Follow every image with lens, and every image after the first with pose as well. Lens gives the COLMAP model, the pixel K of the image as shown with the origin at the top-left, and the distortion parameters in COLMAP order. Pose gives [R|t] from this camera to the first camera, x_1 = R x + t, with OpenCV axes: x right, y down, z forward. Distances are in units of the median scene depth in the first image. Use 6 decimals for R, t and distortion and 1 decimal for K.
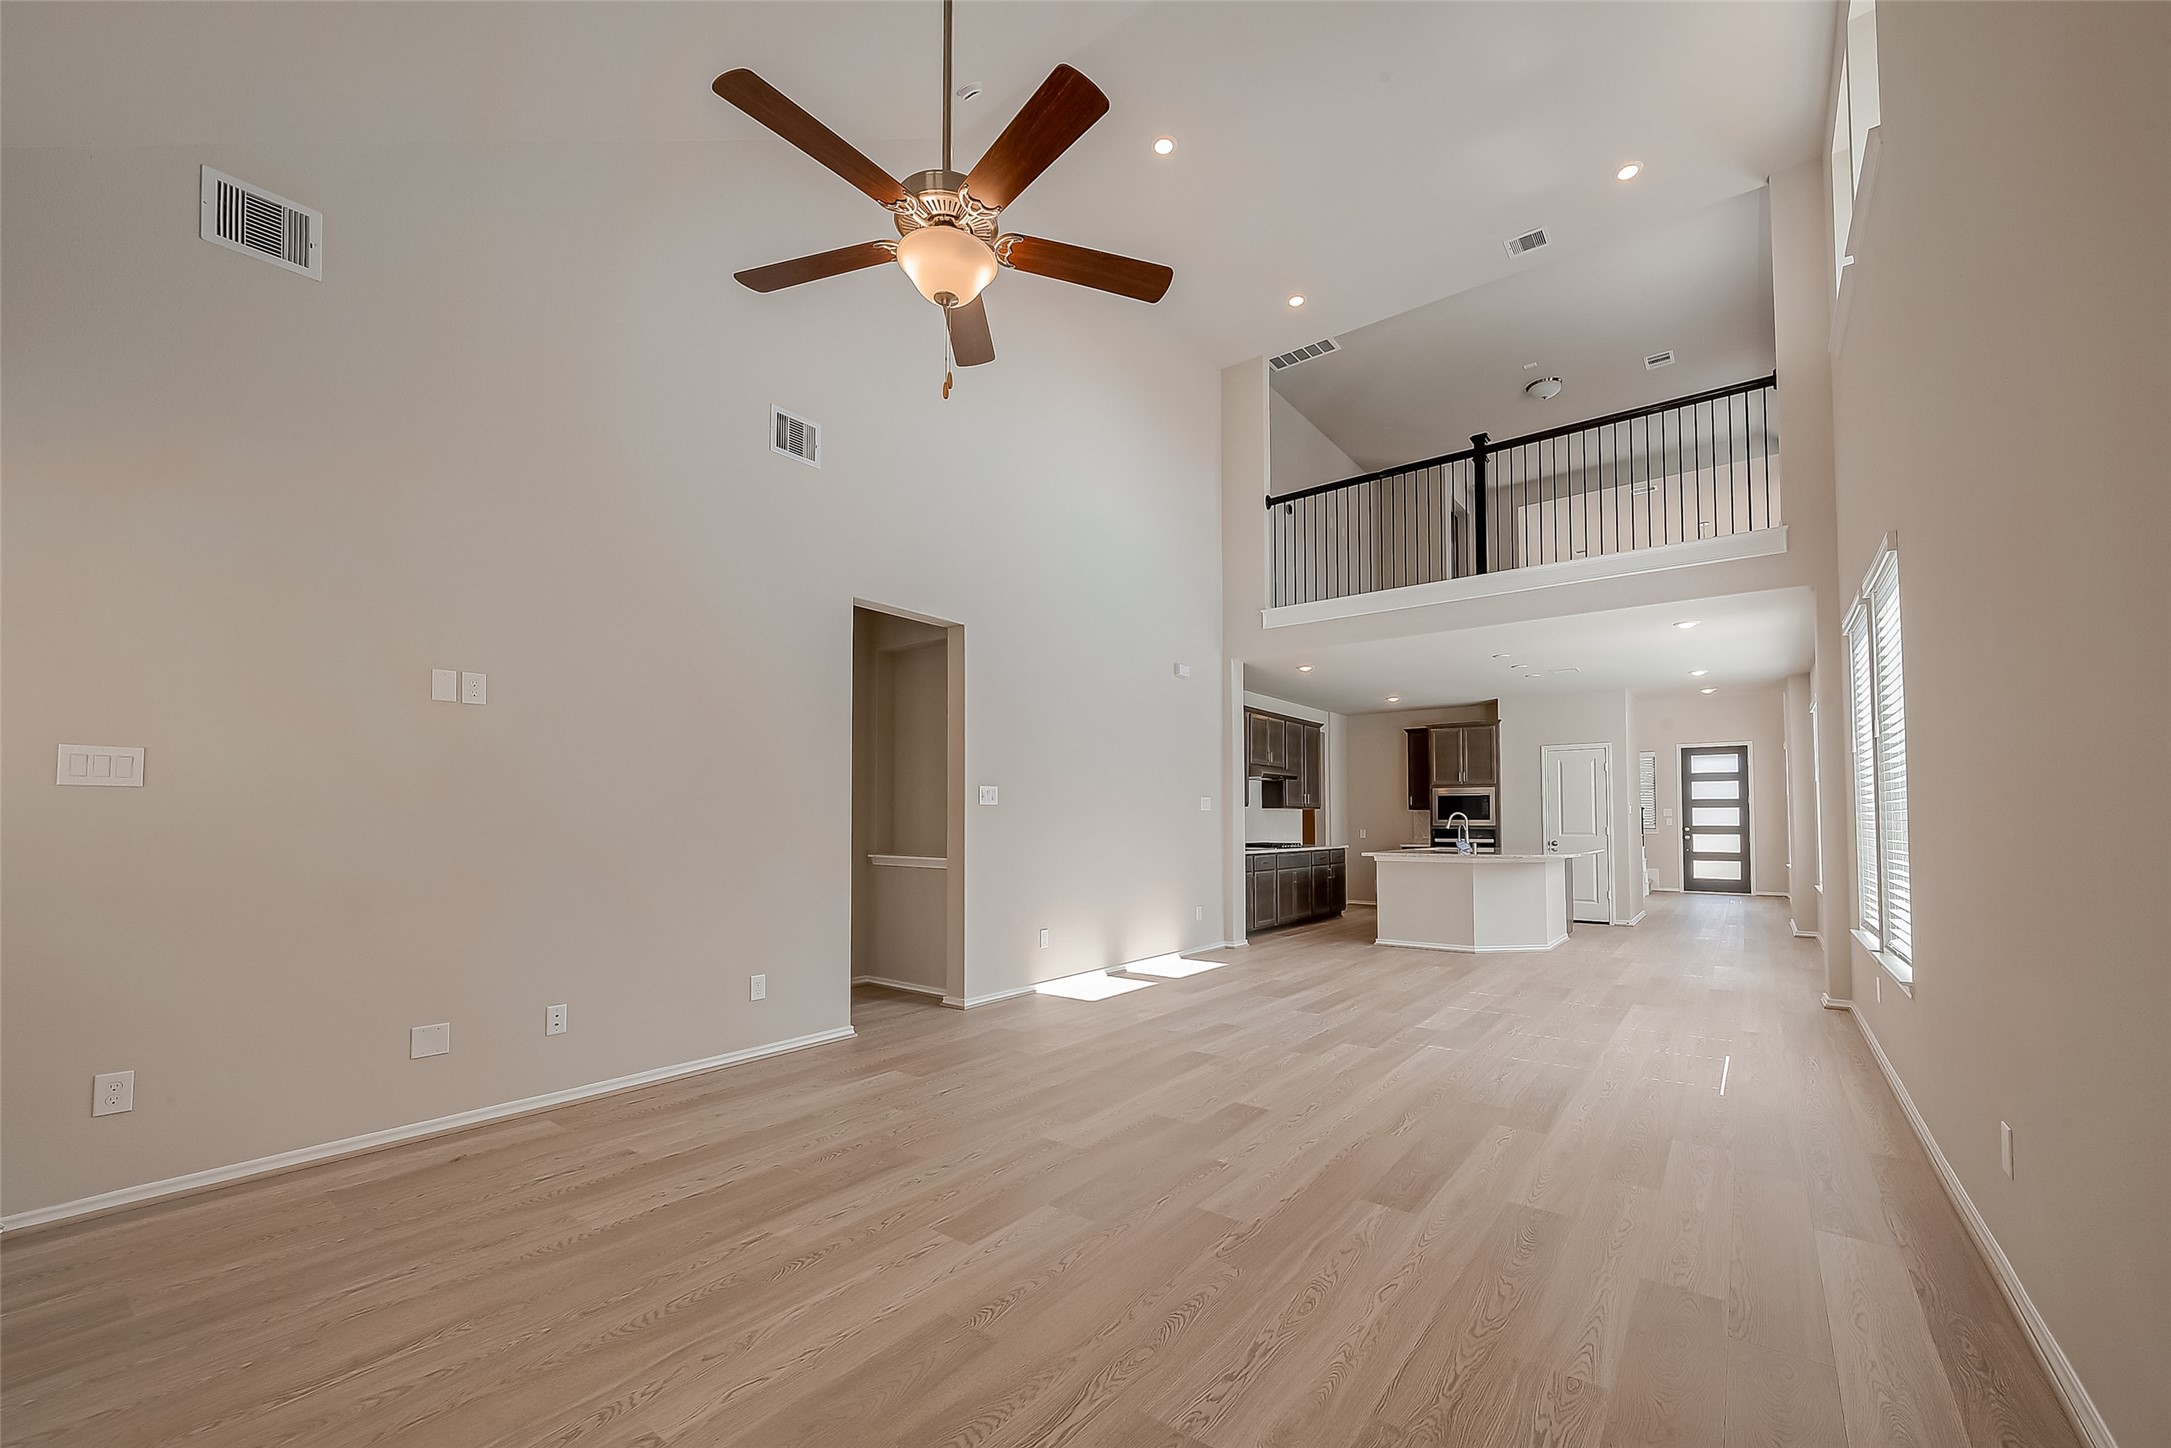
lens RADIAL K [[849.6, 0, 1091.2], [0, 849.6, 794.3], [0, 0, 1]] dist [-0.001980, -0.000108]
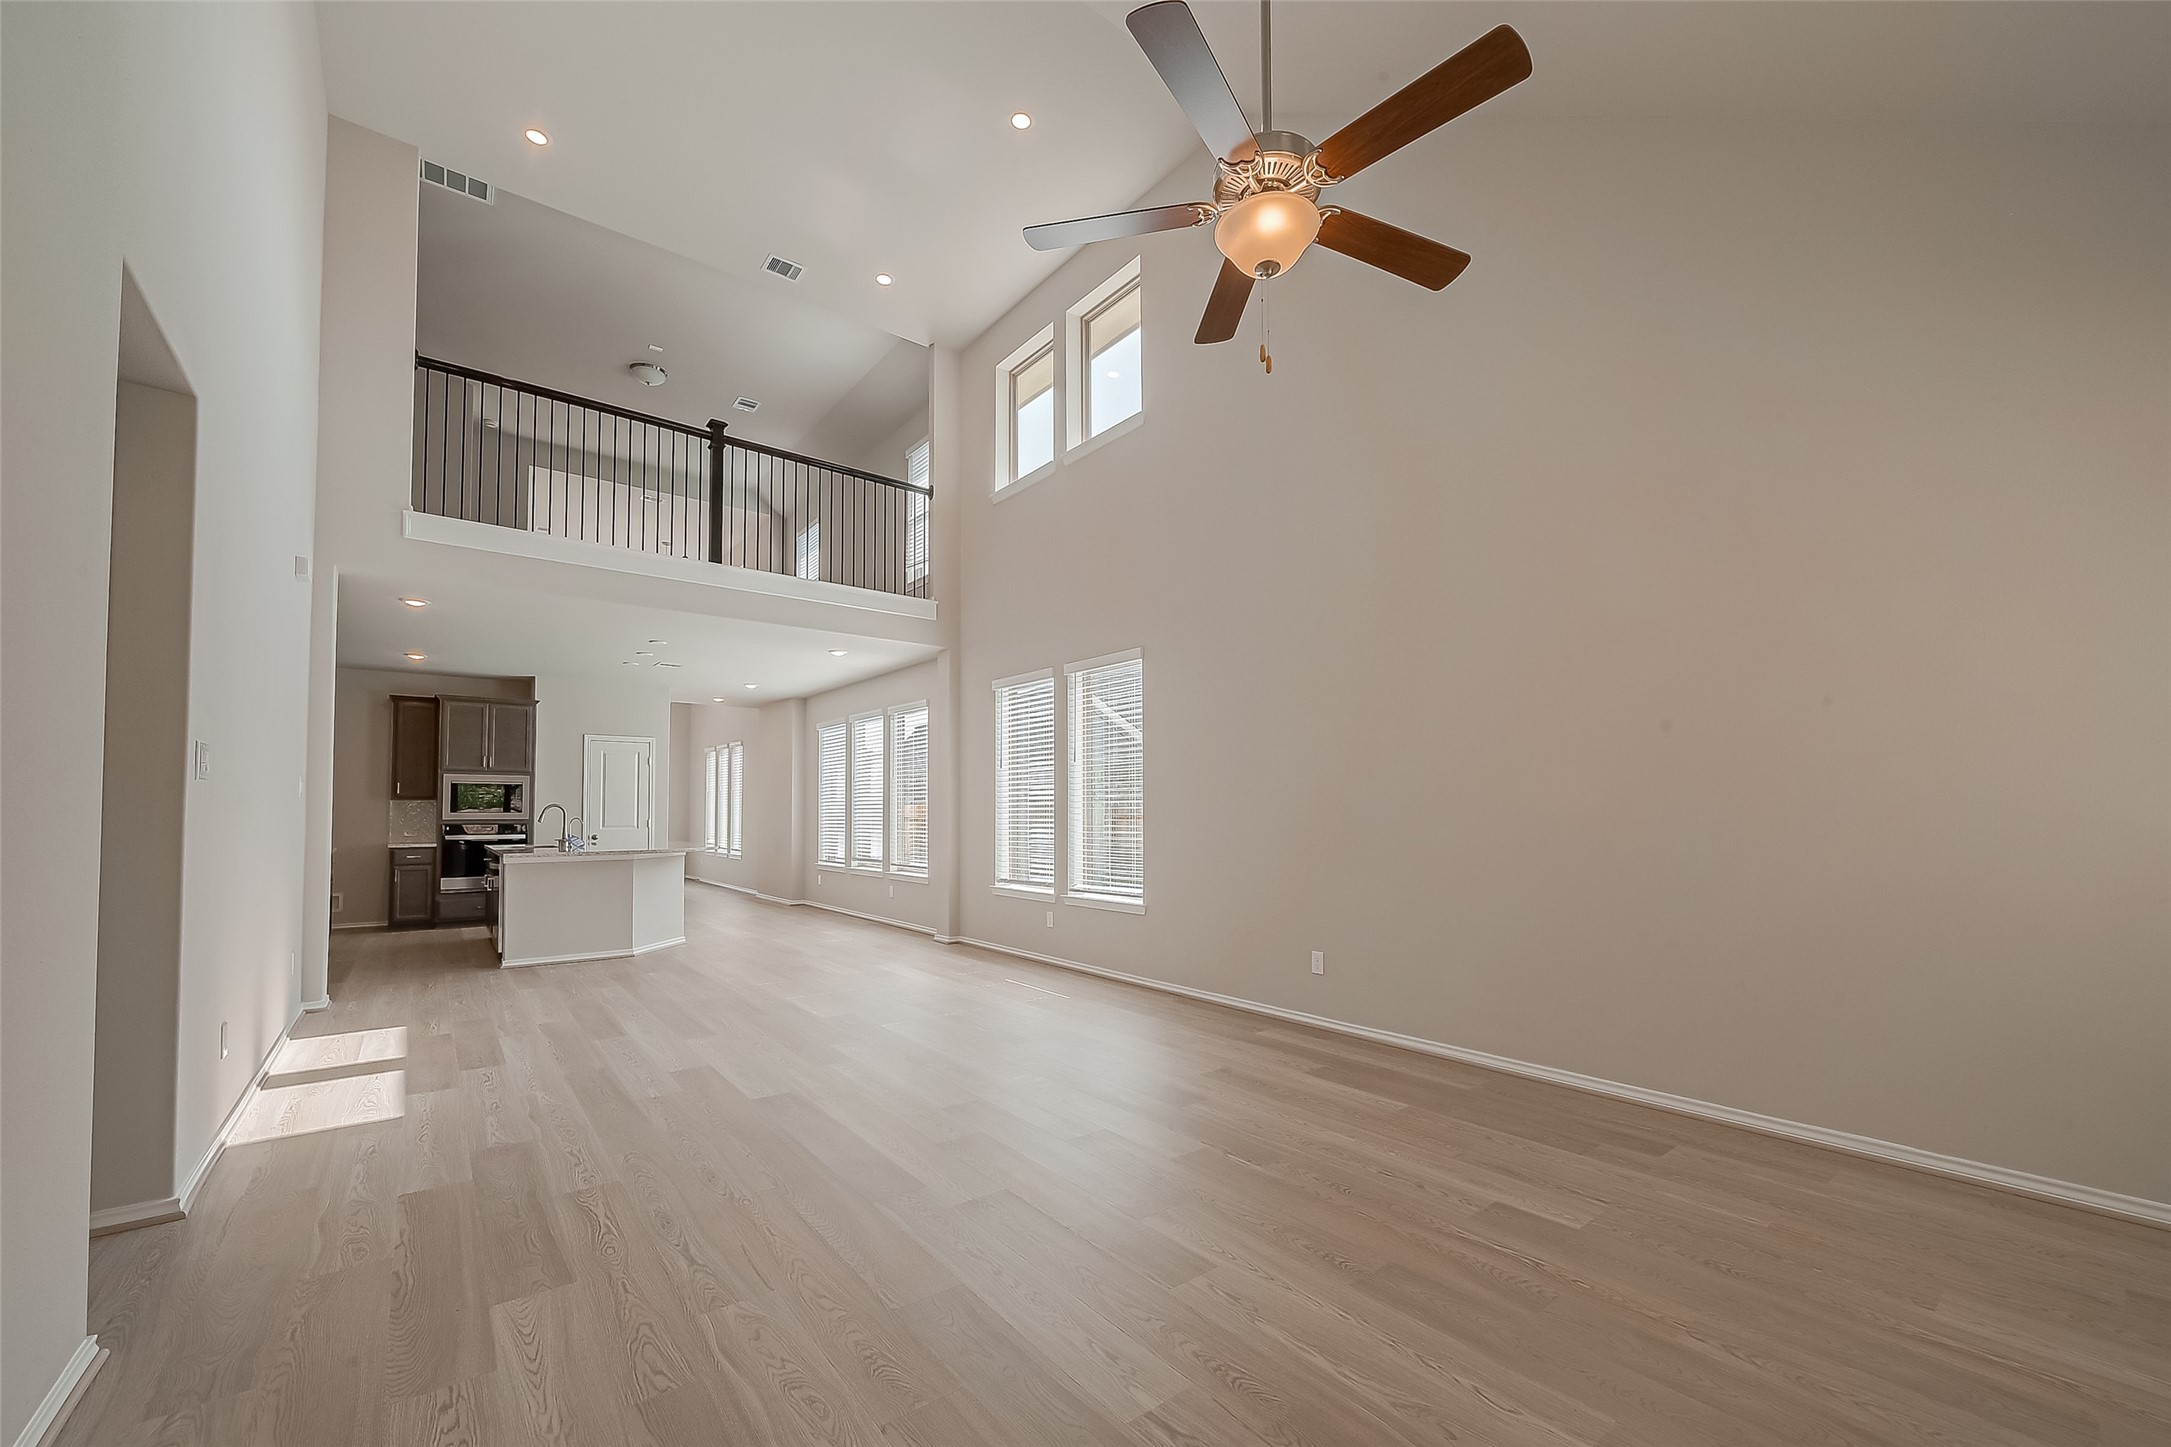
lens RADIAL K [[865.4, 0, 1096.9], [0, 865.4, 785.6], [0, 0, 1]] dist [-0.000535, -0.000219]
pose [[0.247324, 0.030483, 0.968453, -0.327404], [-0.029379, 0.999281, -0.023950, 0.008134], [-0.968487, -0.022529, 0.248041, 0.265185]]
